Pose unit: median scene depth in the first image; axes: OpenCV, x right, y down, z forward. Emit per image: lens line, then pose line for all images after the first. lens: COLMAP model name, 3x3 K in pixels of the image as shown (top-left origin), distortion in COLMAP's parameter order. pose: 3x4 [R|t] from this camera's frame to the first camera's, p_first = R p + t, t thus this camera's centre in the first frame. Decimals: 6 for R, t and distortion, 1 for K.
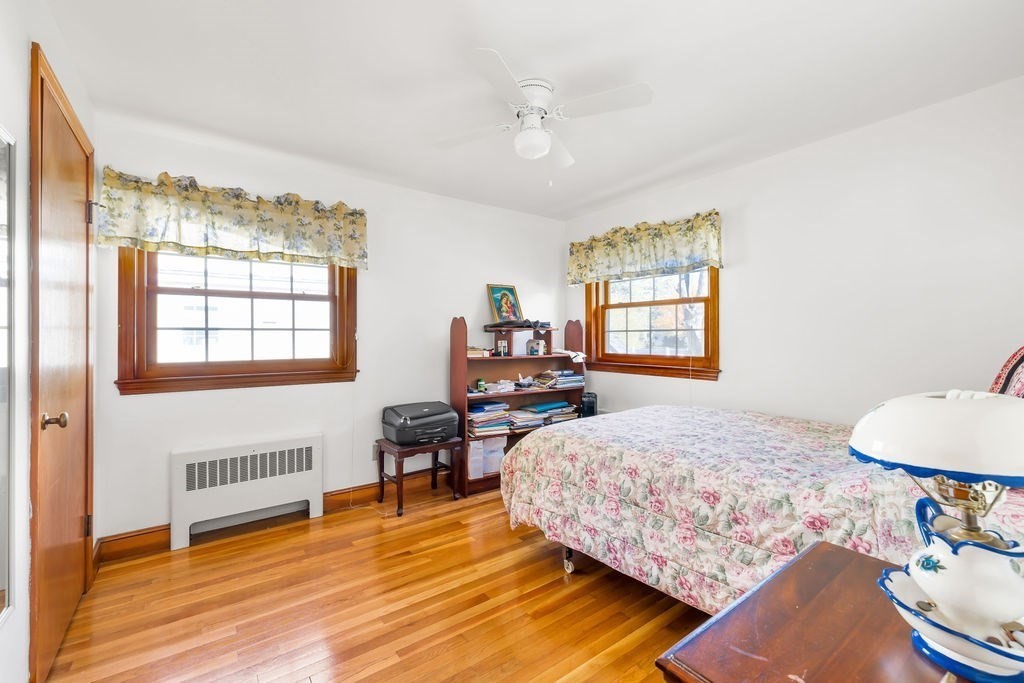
lens RADIAL K [[422.3, 0, 506.7], [0, 422.3, 338.7], [0, 0, 1]] dist [-0.002224, 0.000357]
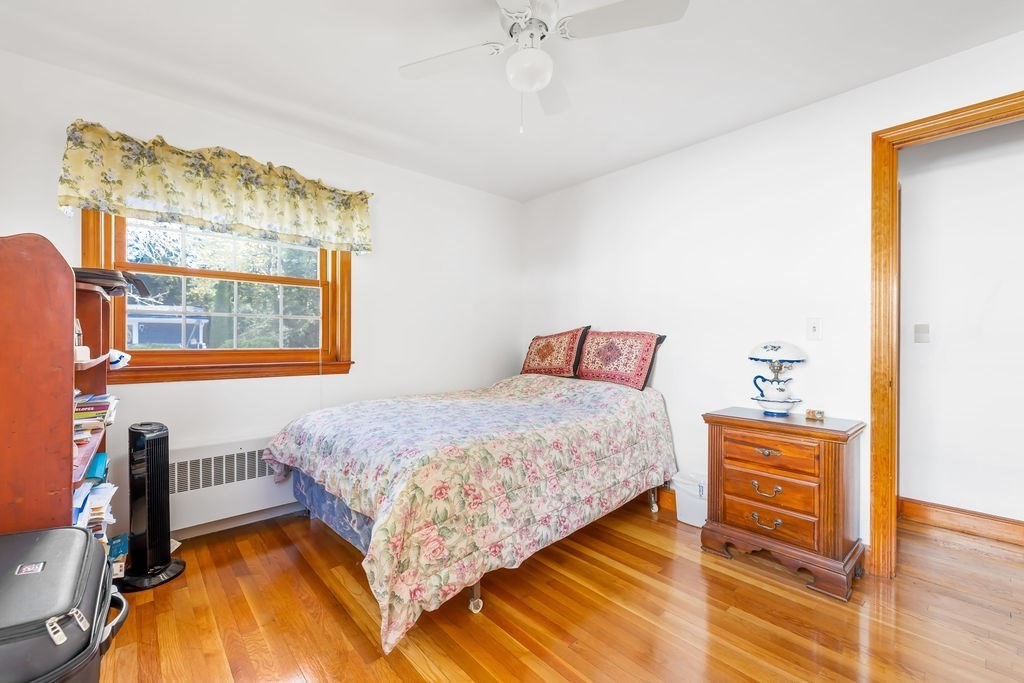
lens RADIAL K [[422.3, 0, 511.4], [0, 422.3, 341.2], [0, 0, 1]] dist [-0.002224, 0.000357]
pose [[-0.091511, 0.001594, 0.995803, -0.422823], [-0.003663, 0.999991, -0.001937, 0.025223], [-0.995797, -0.003824, -0.091504, 0.650178]]
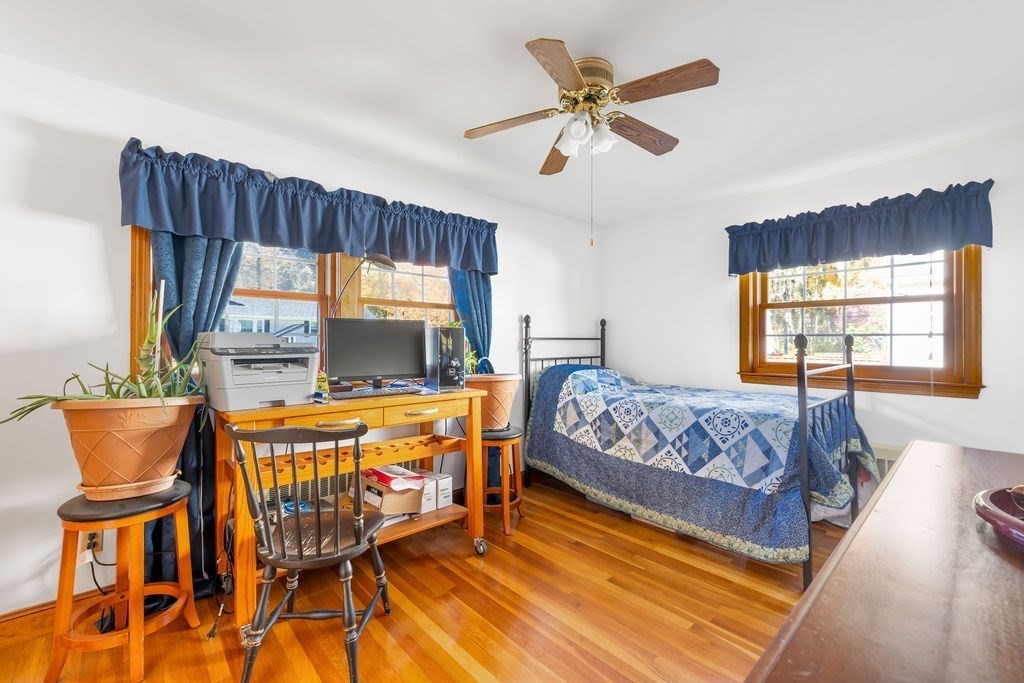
lens RADIAL K [[422.3, 0, 513.7], [0, 422.3, 342.4], [0, 0, 1]] dist [-0.002224, 0.000357]
pose [[0.088484, 0.006190, -0.996058, 1.028660], [-0.012317, 0.999911, 0.005120, 0.005874], [0.996001, 0.011815, 0.088552, 0.204117]]
